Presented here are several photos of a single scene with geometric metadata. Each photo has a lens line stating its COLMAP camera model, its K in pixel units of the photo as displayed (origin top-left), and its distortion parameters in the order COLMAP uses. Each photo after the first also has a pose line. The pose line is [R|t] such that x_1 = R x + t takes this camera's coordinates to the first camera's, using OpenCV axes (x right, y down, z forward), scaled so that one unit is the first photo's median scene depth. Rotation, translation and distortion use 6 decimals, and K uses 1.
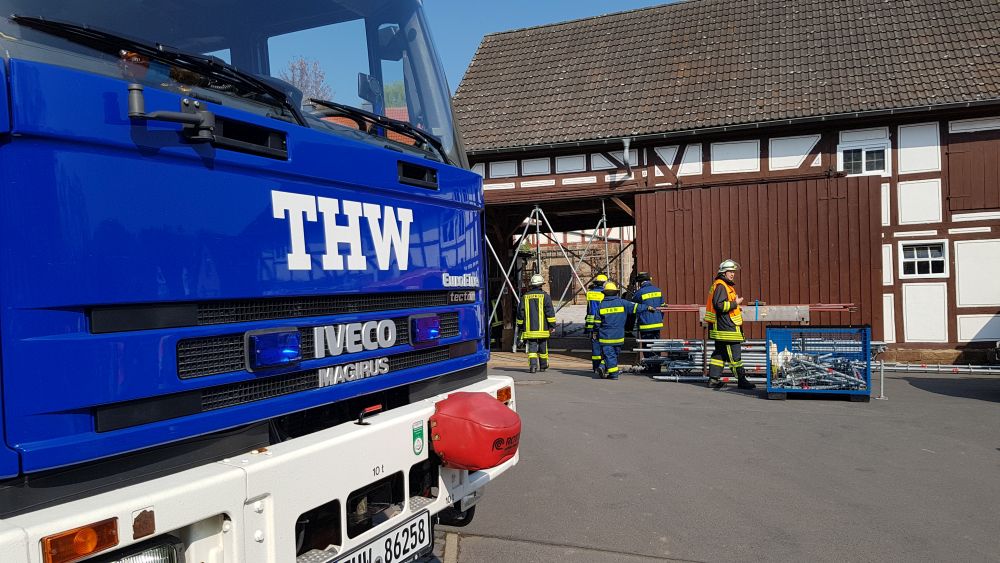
lens RADIAL K [[780.2, 0, 522.2], [0, 780.2, 304.4], [0, 0, 1]] dist [0.050930, -0.073514]
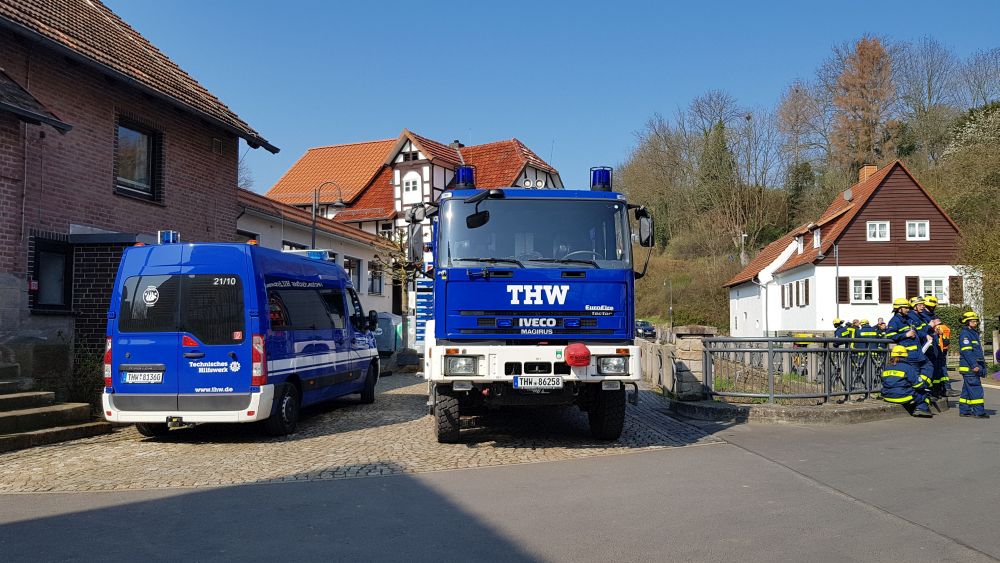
lens RADIAL K [[780.2, 0, 505.4], [0, 780.2, 283.5], [0, 0, 1]] dist [0.050930, -0.073514]
pose [[0.456382, -0.010947, -0.889716, 0.425065], [-0.044118, 0.998416, -0.034915, -0.000921], [0.888689, 0.055187, 0.455177, -0.115187]]
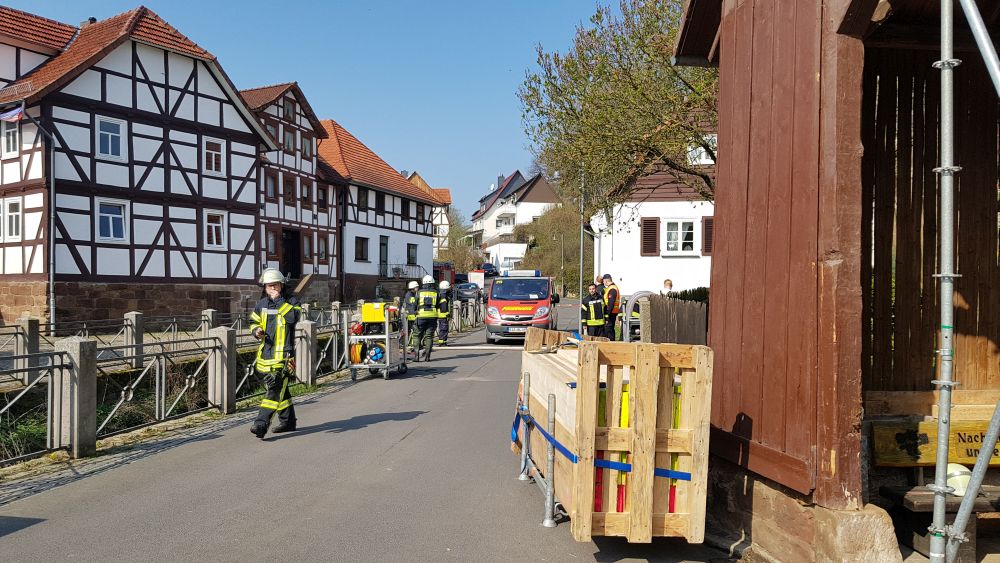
lens RADIAL K [[780.2, 0, 501.1], [0, 780.2, 290.9], [0, 0, 1]] dist [0.050930, -0.073514]
pose [[0.434410, 0.039827, -0.899834, 0.087959], [-0.044487, 0.998751, 0.022729, -0.020796], [0.899616, 0.030157, 0.435639, 0.958606]]
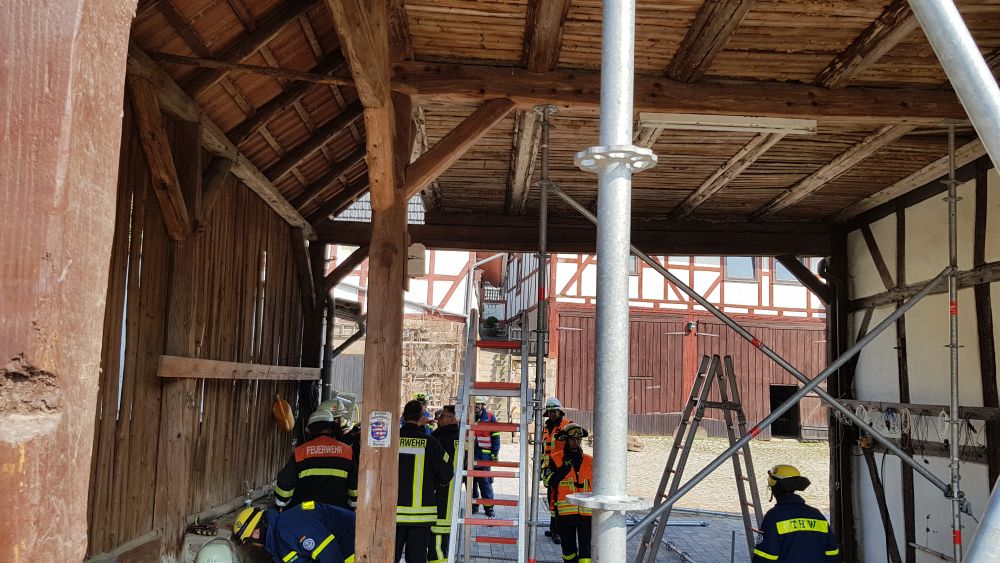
lens RADIAL K [[780.2, 0, 497.4], [0, 780.2, 282.1], [0, 0, 1]] dist [0.050930, -0.073514]
pose [[0.932780, 0.121917, 0.339201, -0.099041], [-0.066035, 0.982934, -0.171698, -0.032416], [-0.354345, 0.137757, 0.924912, 1.120614]]
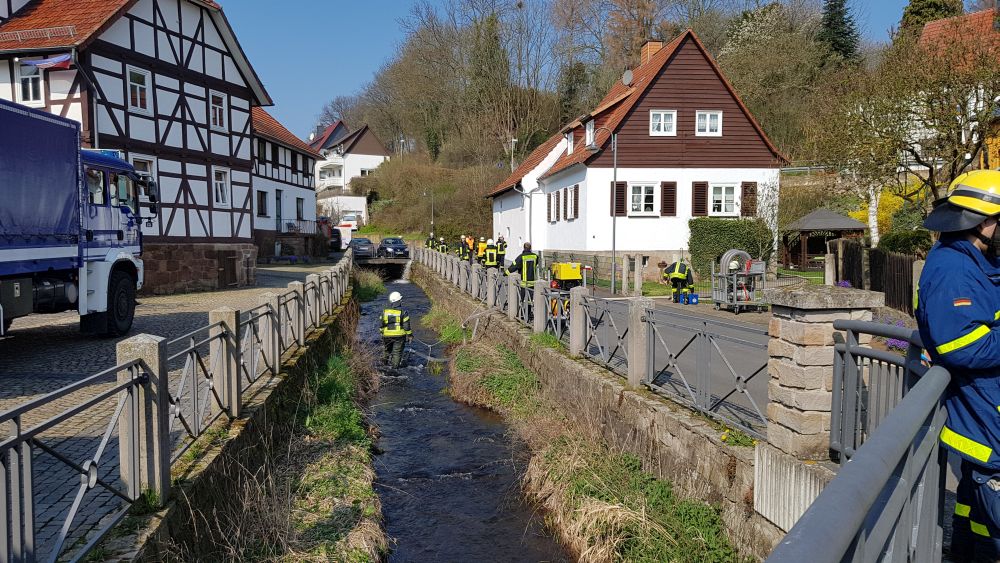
lens RADIAL K [[780.2, 0, 506.8], [0, 780.2, 297.4], [0, 0, 1]] dist [0.050930, -0.073514]
pose [[0.681039, 0.087885, -0.726954, -0.075686], [-0.043309, 0.995868, 0.079822, -0.013884], [0.730966, -0.022878, 0.682031, 0.454704]]
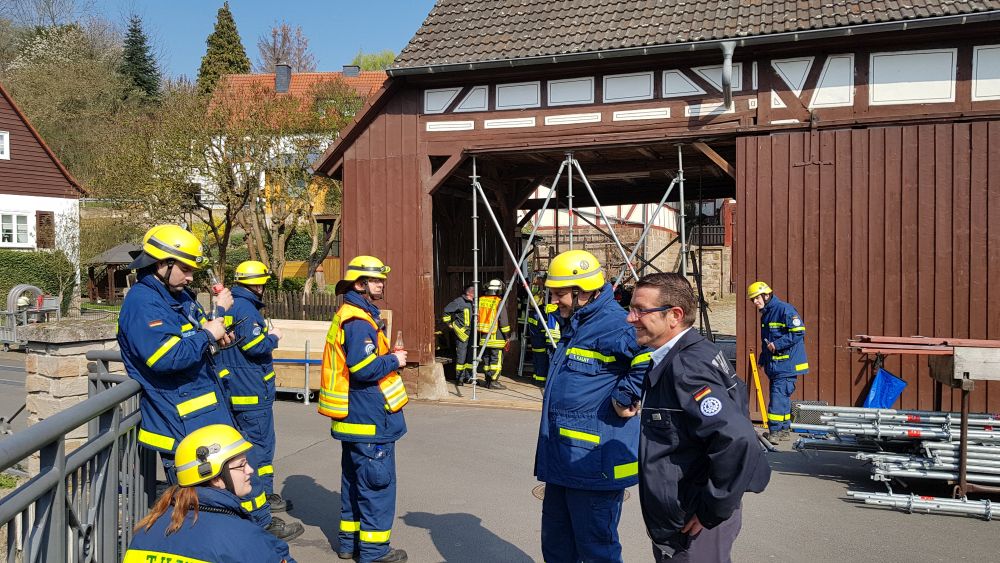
lens RADIAL K [[780.2, 0, 499.1], [0, 780.2, 290.8], [0, 0, 1]] dist [0.050930, -0.073514]
pose [[0.999460, 0.030620, -0.011961, -0.031006], [-0.030636, 0.999530, -0.001148, -0.016807], [0.011920, 0.001514, 0.999928, 0.425555]]
